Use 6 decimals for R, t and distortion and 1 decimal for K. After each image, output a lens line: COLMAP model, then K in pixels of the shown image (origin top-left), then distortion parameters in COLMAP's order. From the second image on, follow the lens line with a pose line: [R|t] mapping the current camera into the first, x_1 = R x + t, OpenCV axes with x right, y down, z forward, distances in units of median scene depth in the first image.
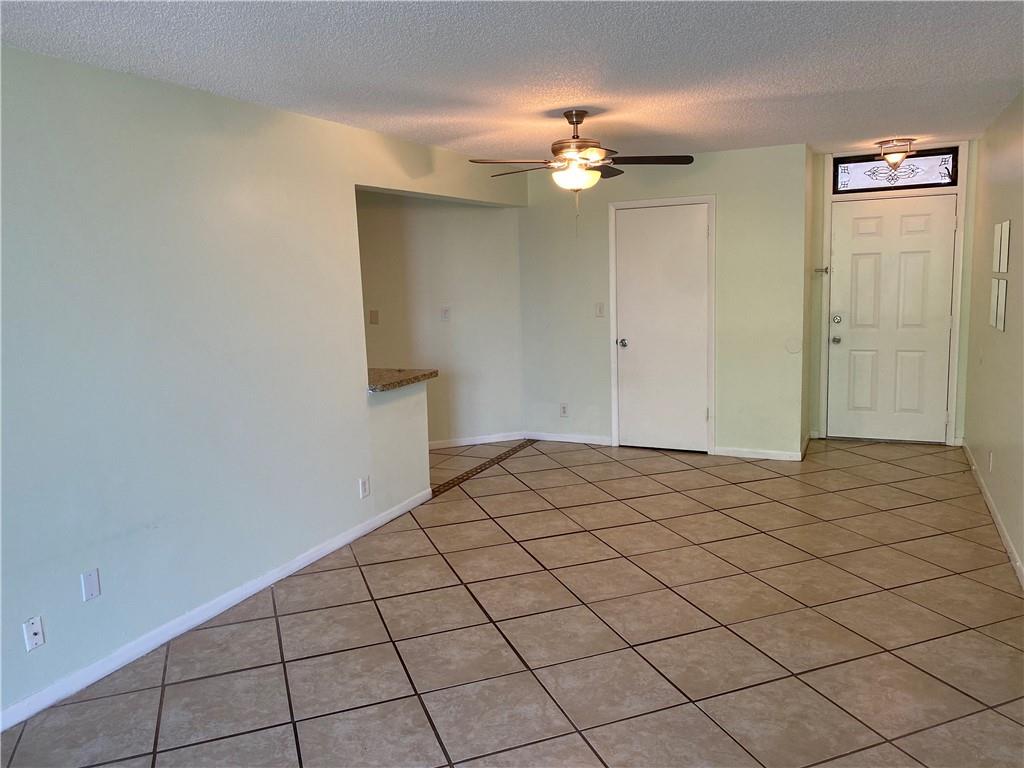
lens RADIAL K [[782.8, 0, 513.3], [0, 782.8, 384.2], [0, 0, 1]] dist [0.054120, -0.018069]
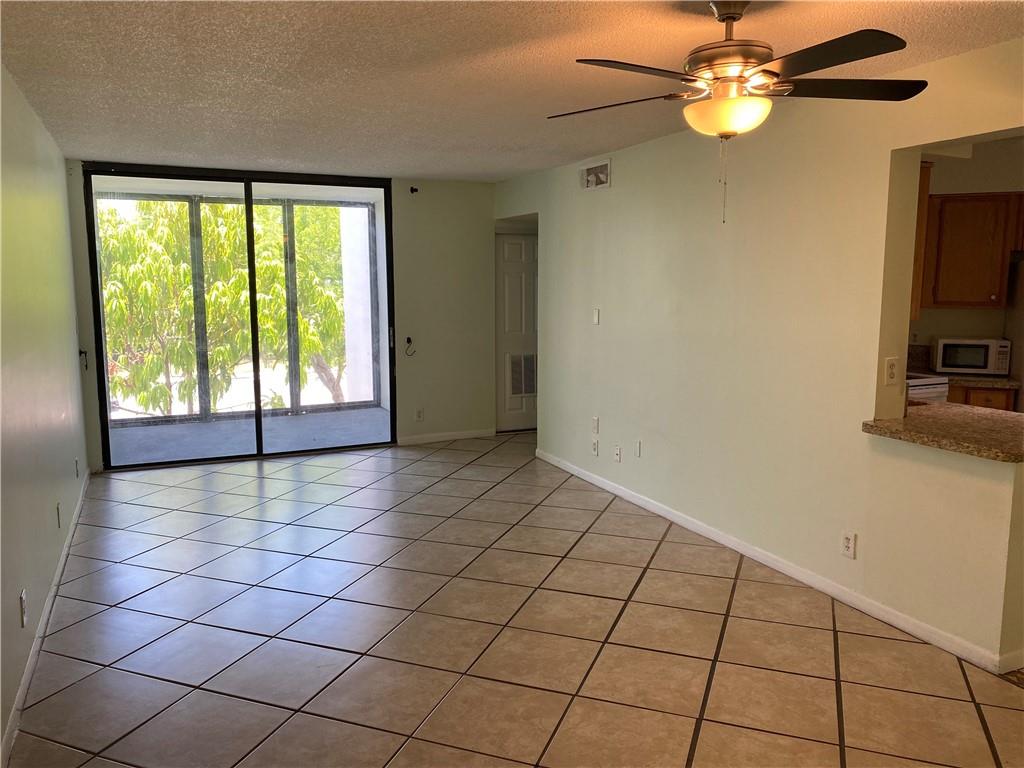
lens RADIAL K [[782.8, 0, 517.4], [0, 782.8, 386.4], [0, 0, 1]] dist [0.054120, -0.018069]
pose [[-0.648473, 0.145186, -0.747264, 0.752528], [-0.083183, 0.962251, 0.259142, -0.251799], [0.756679, 0.230206, -0.611917, 1.520997]]
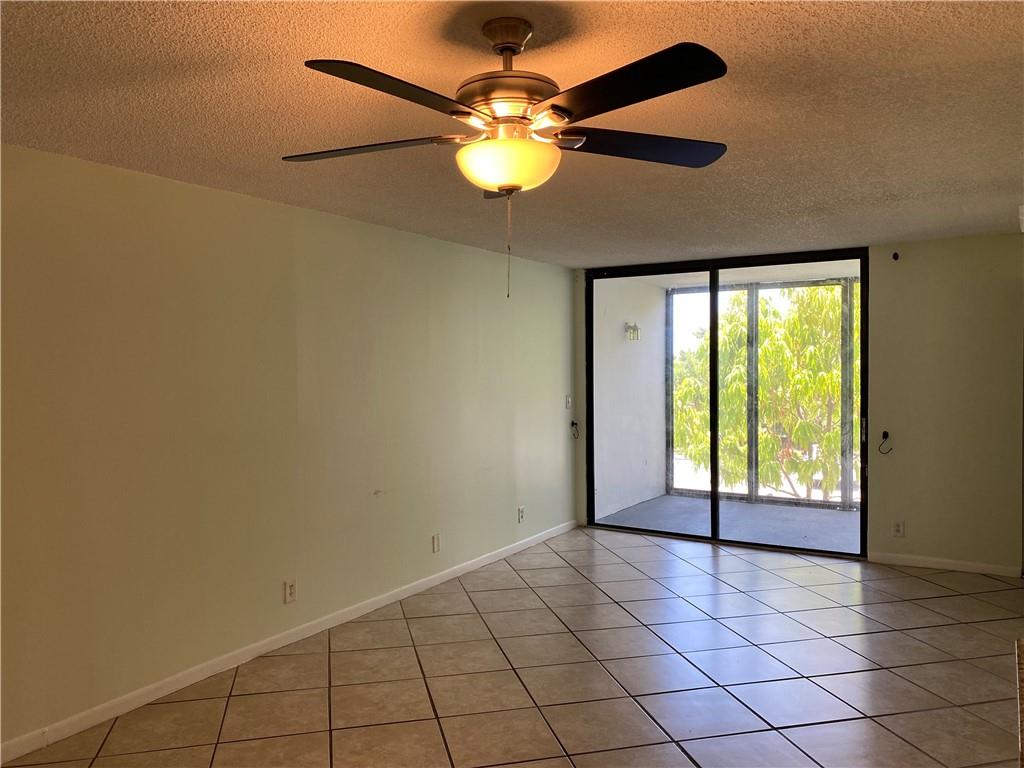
lens RADIAL K [[782.8, 0, 515.5], [0, 782.8, 383.3], [0, 0, 1]] dist [0.054120, -0.018069]
pose [[-0.993436, 0.040521, 0.106970, 0.040116], [0.057612, 0.985129, 0.161870, -0.246268], [-0.098820, 0.166970, -0.980997, 1.748087]]
